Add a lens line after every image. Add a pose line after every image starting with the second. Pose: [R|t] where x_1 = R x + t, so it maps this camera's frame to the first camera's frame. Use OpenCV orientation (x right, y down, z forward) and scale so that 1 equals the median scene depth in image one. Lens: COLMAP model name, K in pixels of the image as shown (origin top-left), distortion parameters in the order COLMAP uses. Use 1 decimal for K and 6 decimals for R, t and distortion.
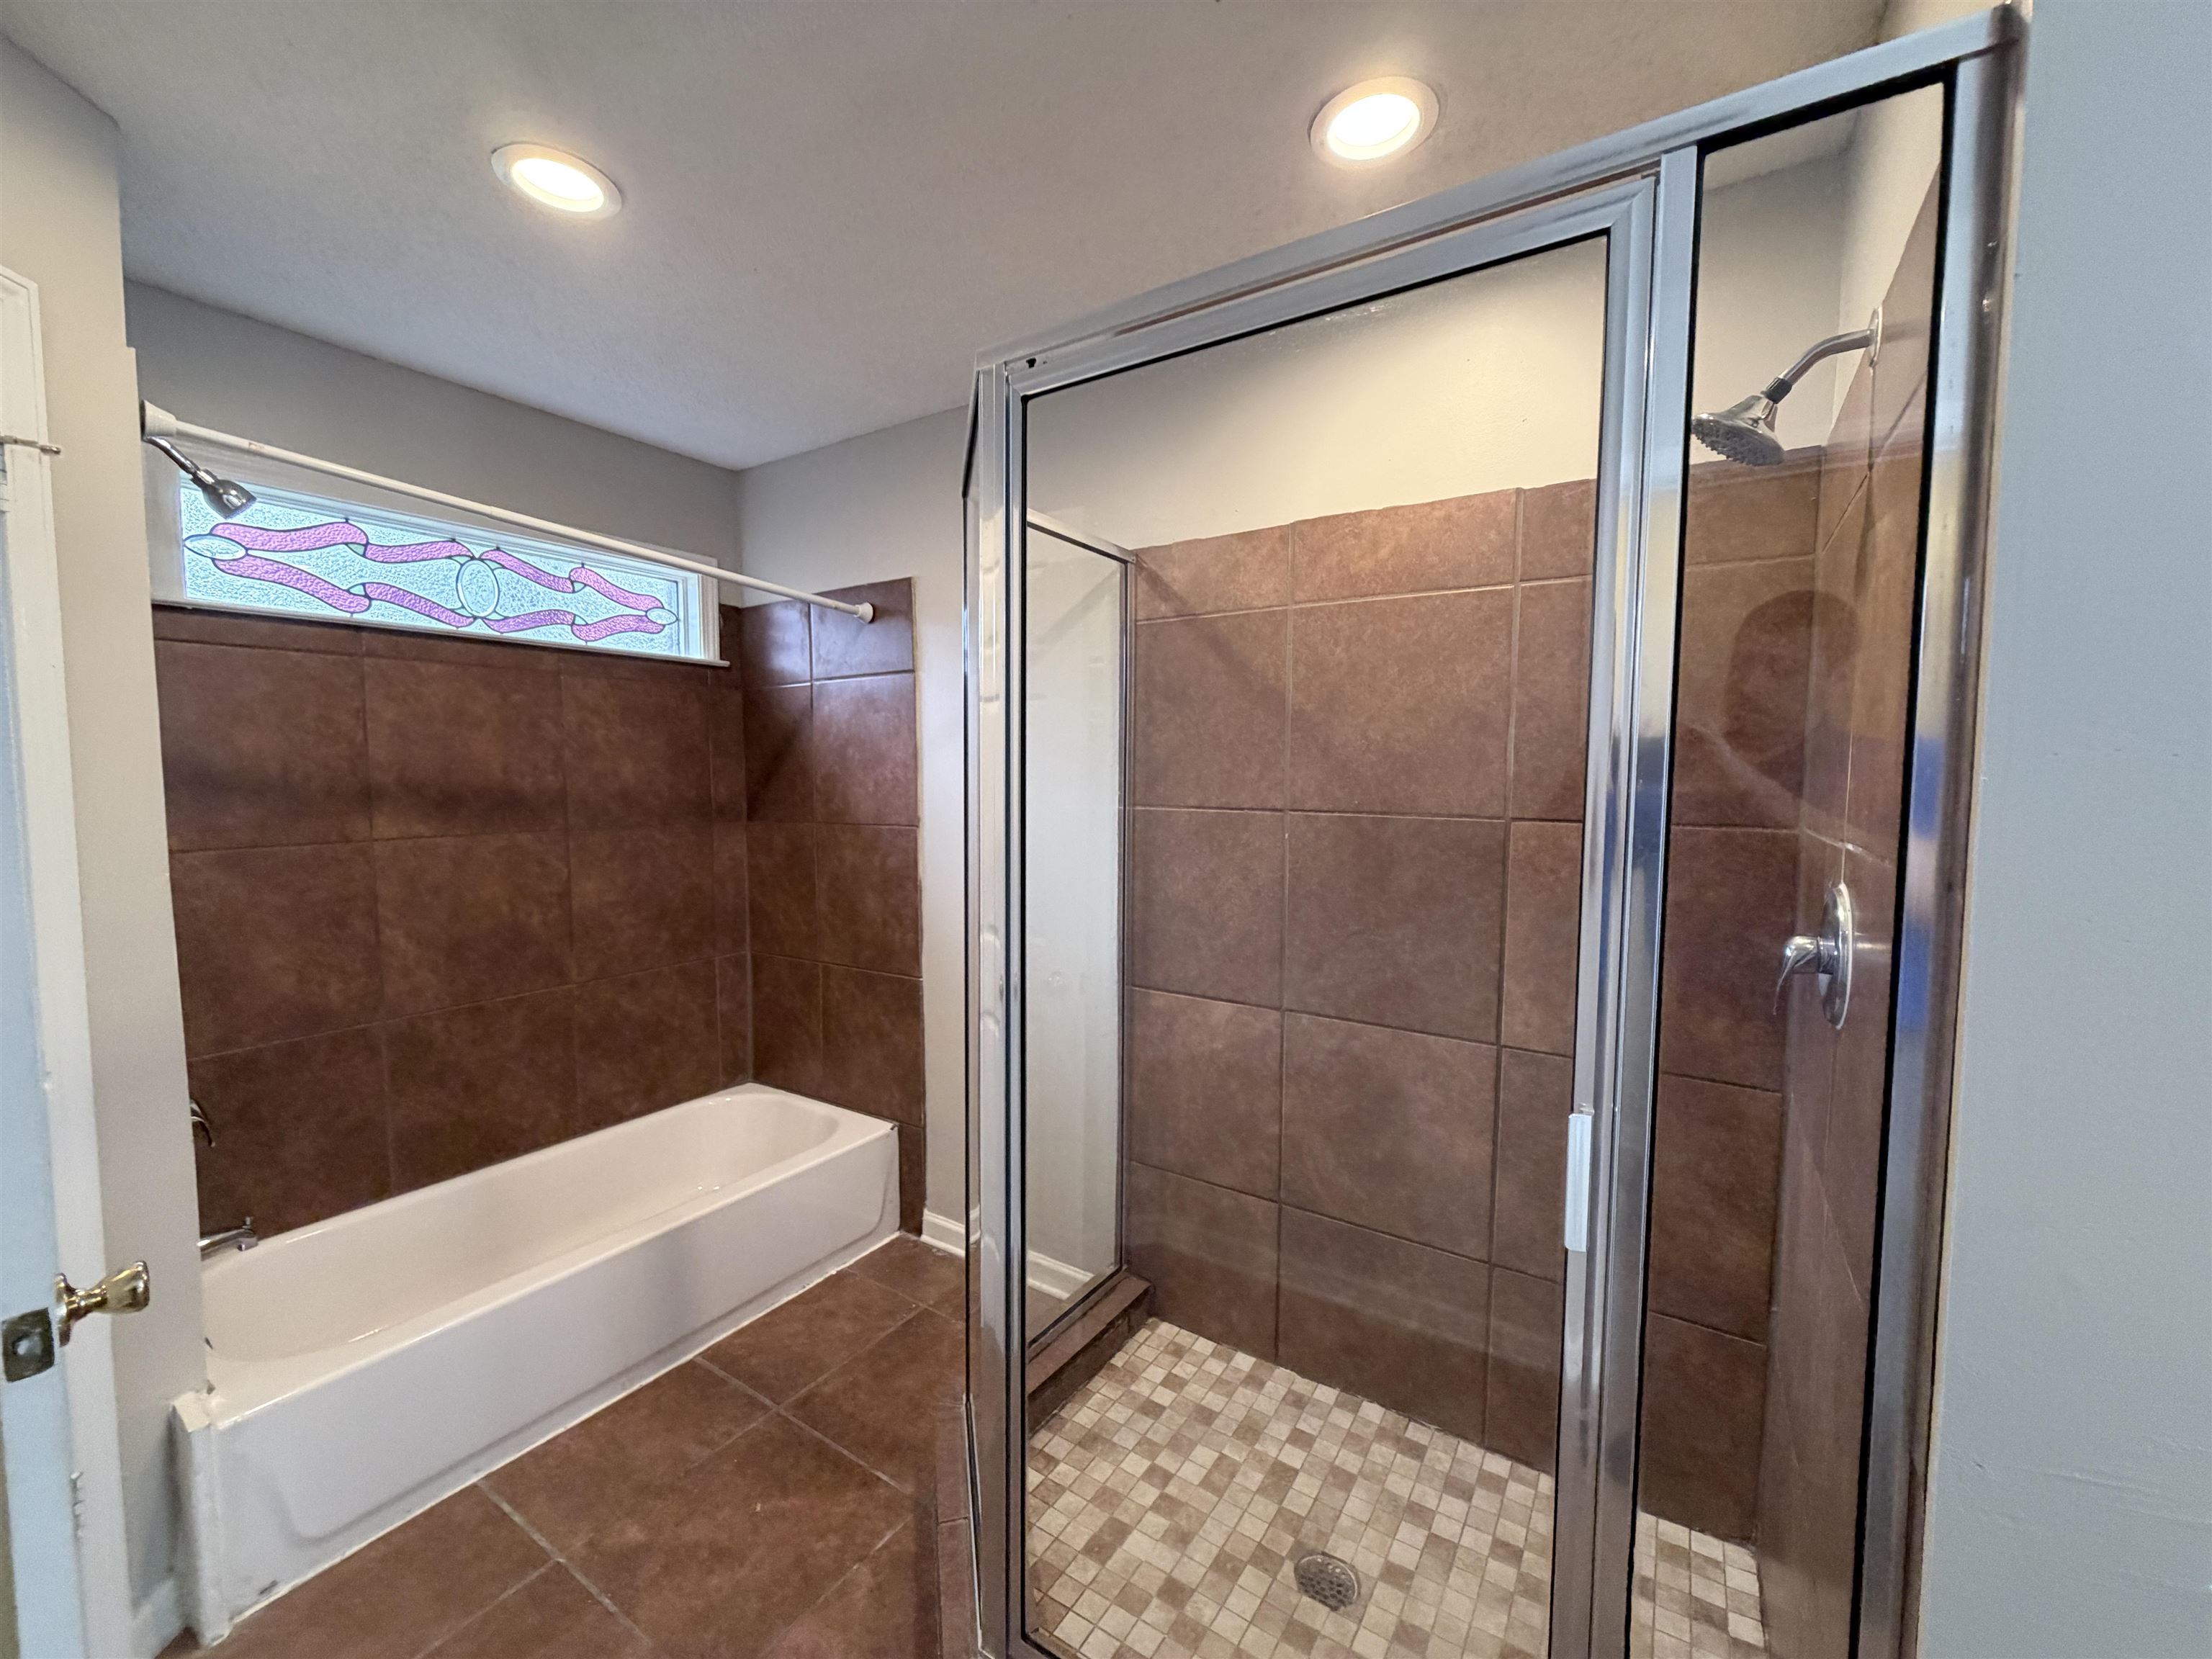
lens RADIAL K [[886.0, 0, 1106.3], [0, 886.0, 828.5], [0, 0, 1]] dist [0.004054, -0.000309]
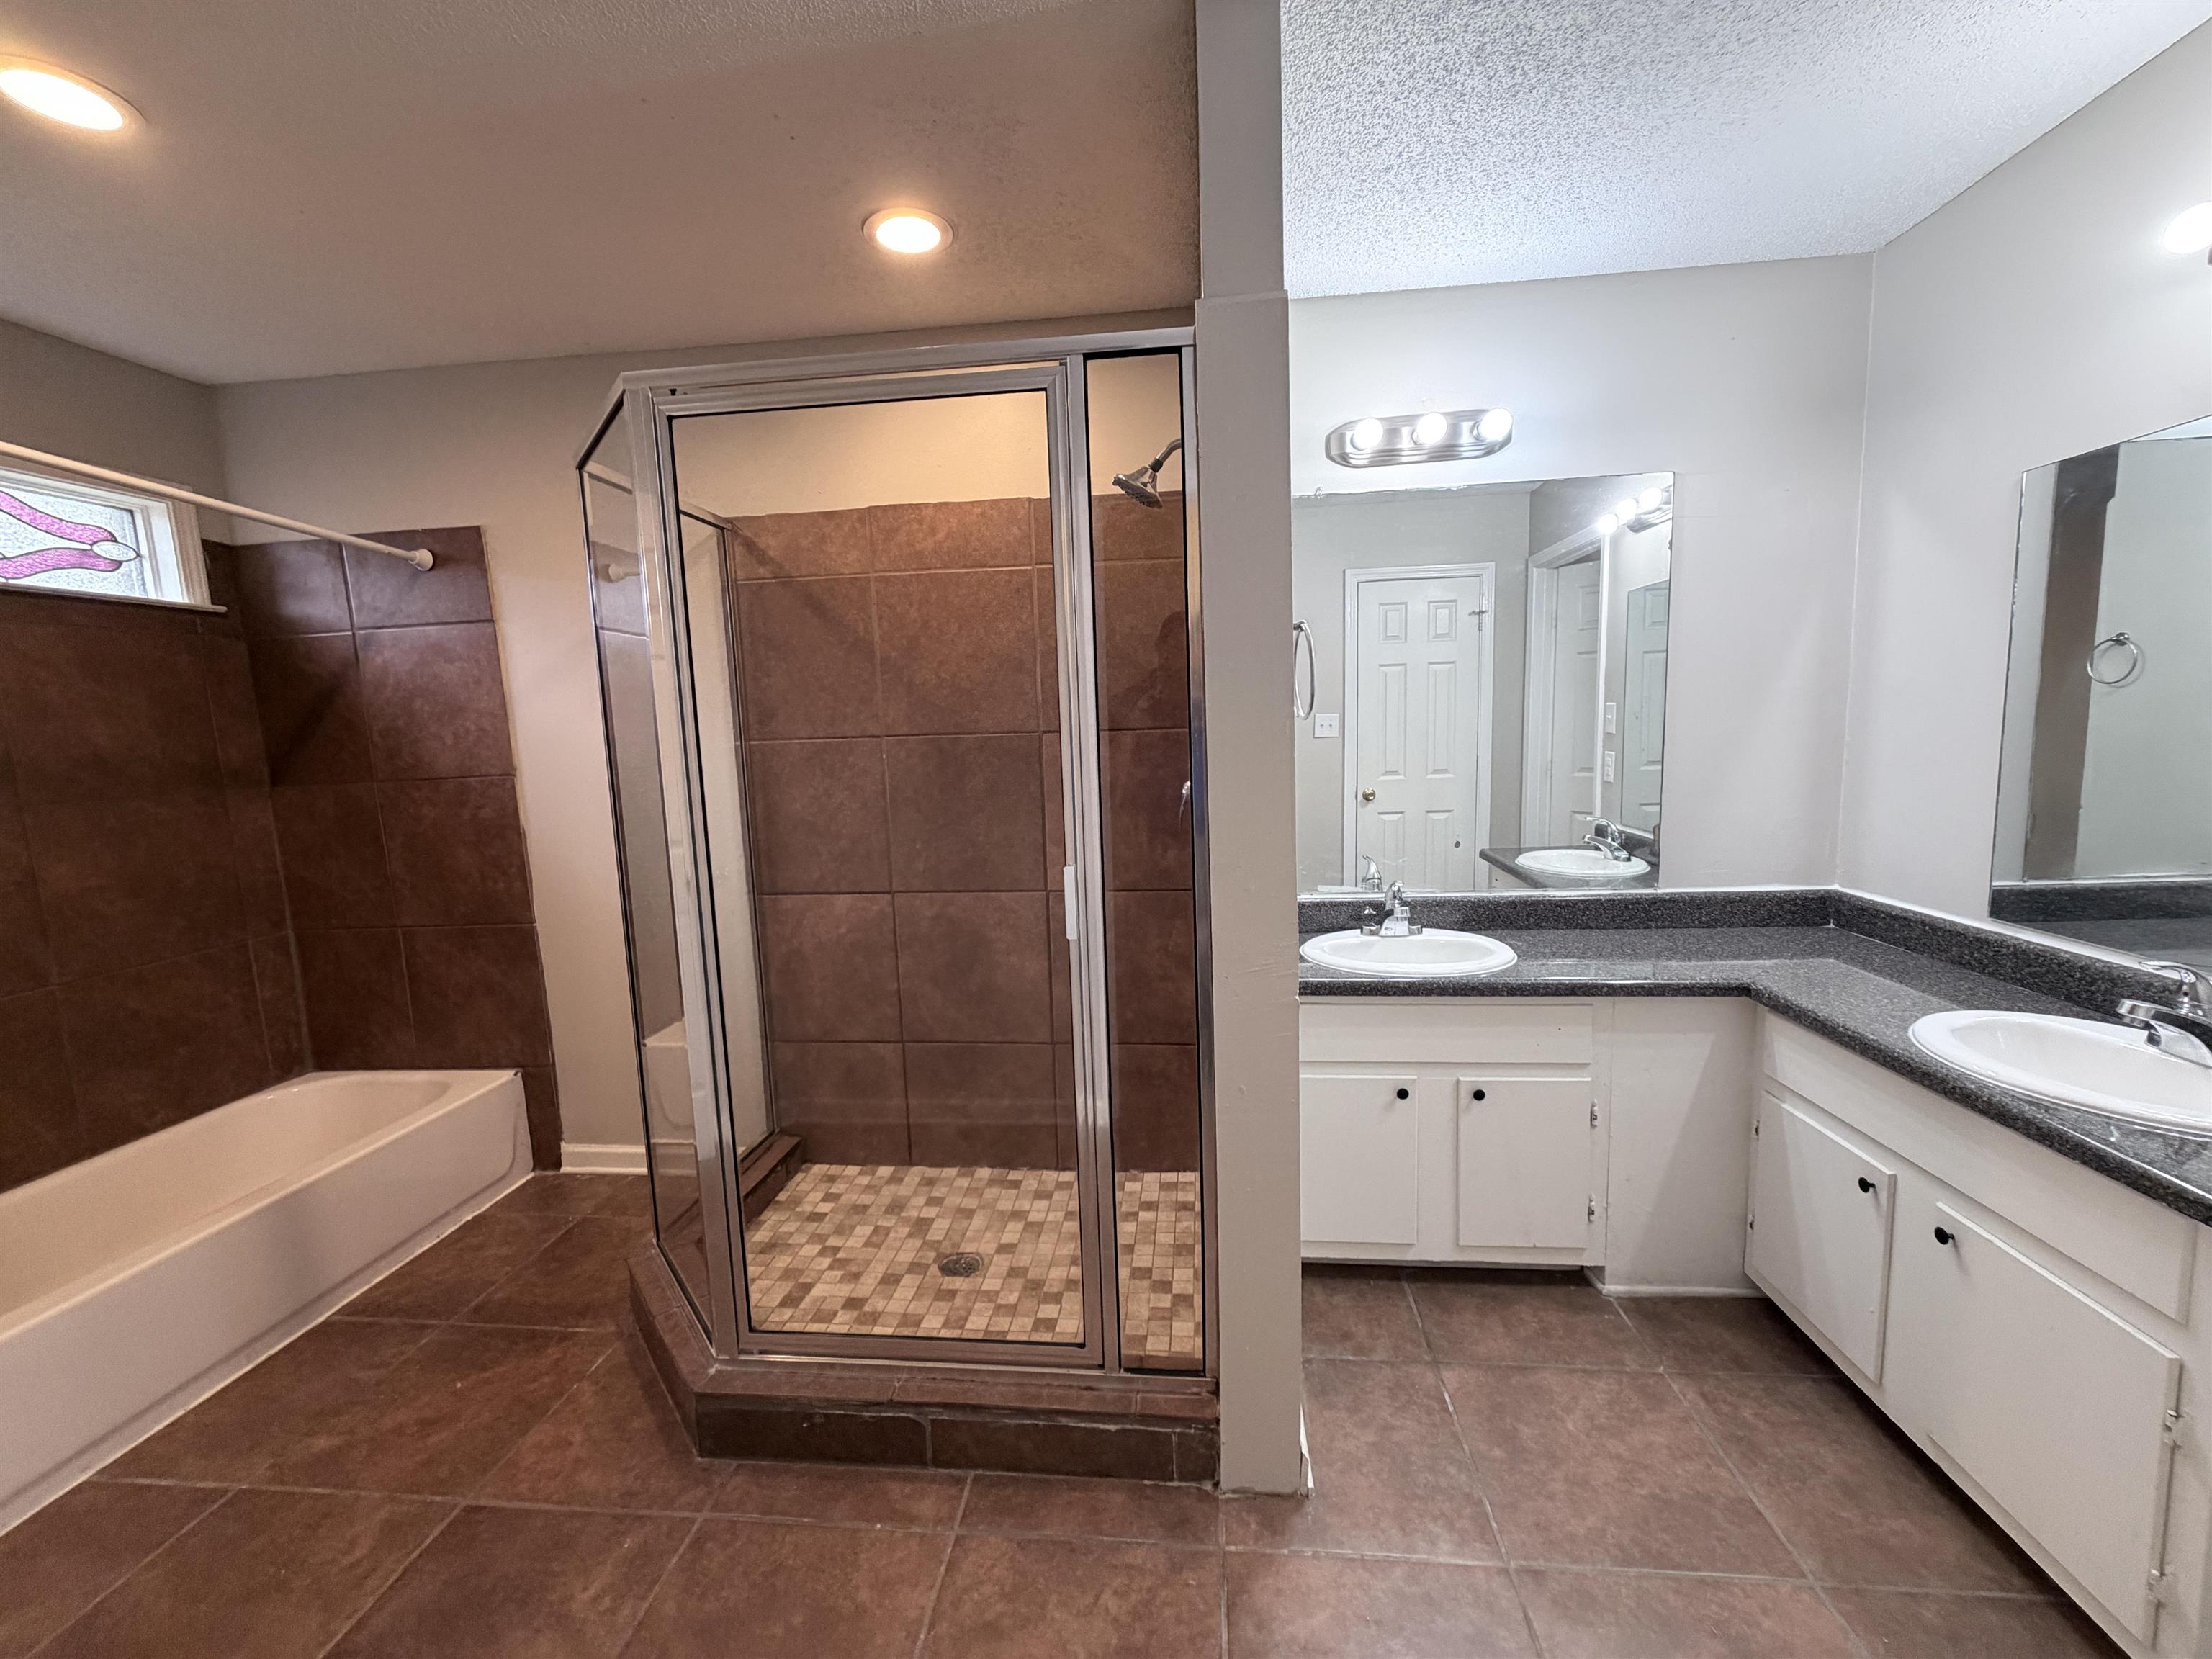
lens RADIAL K [[886.0, 0, 1113.4], [0, 886.0, 829.5], [0, 0, 1]] dist [0.004054, -0.000309]
pose [[0.887055, -0.092144, 0.452375, -0.087081], [0.069466, 0.995363, 0.066530, 0.048631], [-0.456408, -0.027591, 0.889343, -0.274856]]
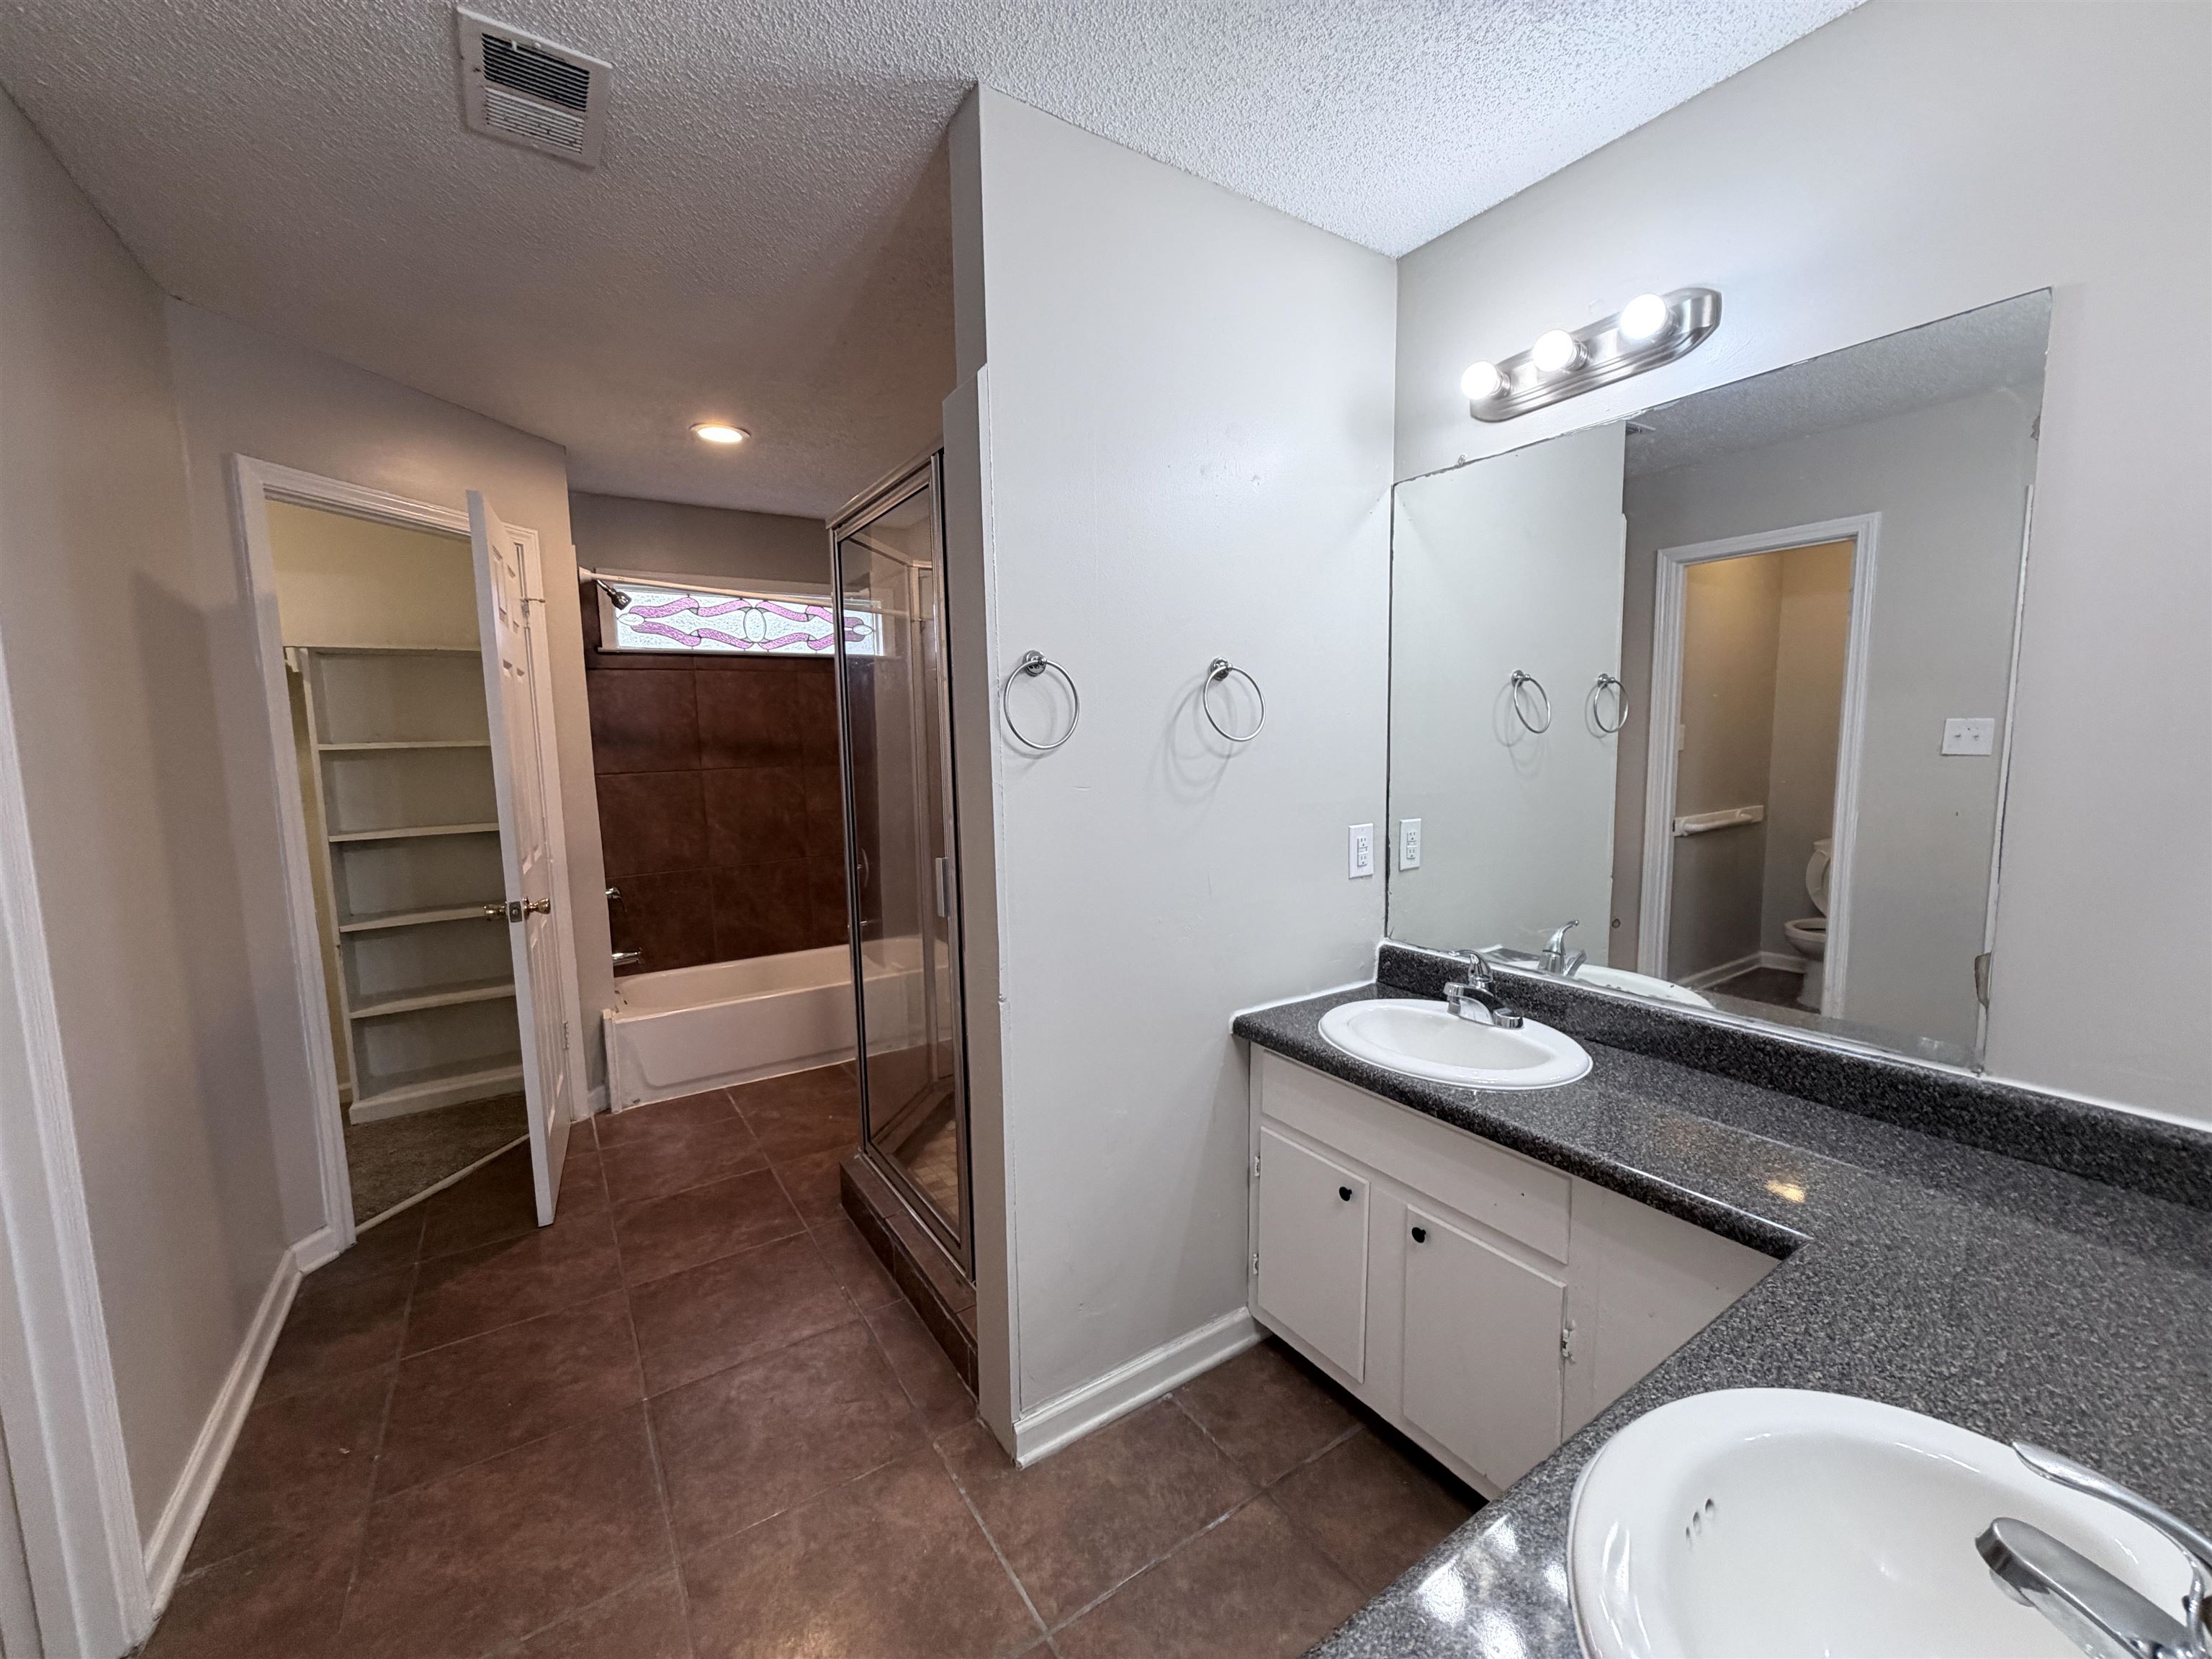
lens RADIAL K [[886.0, 0, 1110.6], [0, 886.0, 829.2], [0, 0, 1]] dist [0.004054, -0.000309]
pose [[0.917636, 0.019681, -0.396934, 0.726500], [-0.001212, 0.998907, 0.046728, 0.052101], [0.397420, -0.042398, 0.916657, -0.379718]]
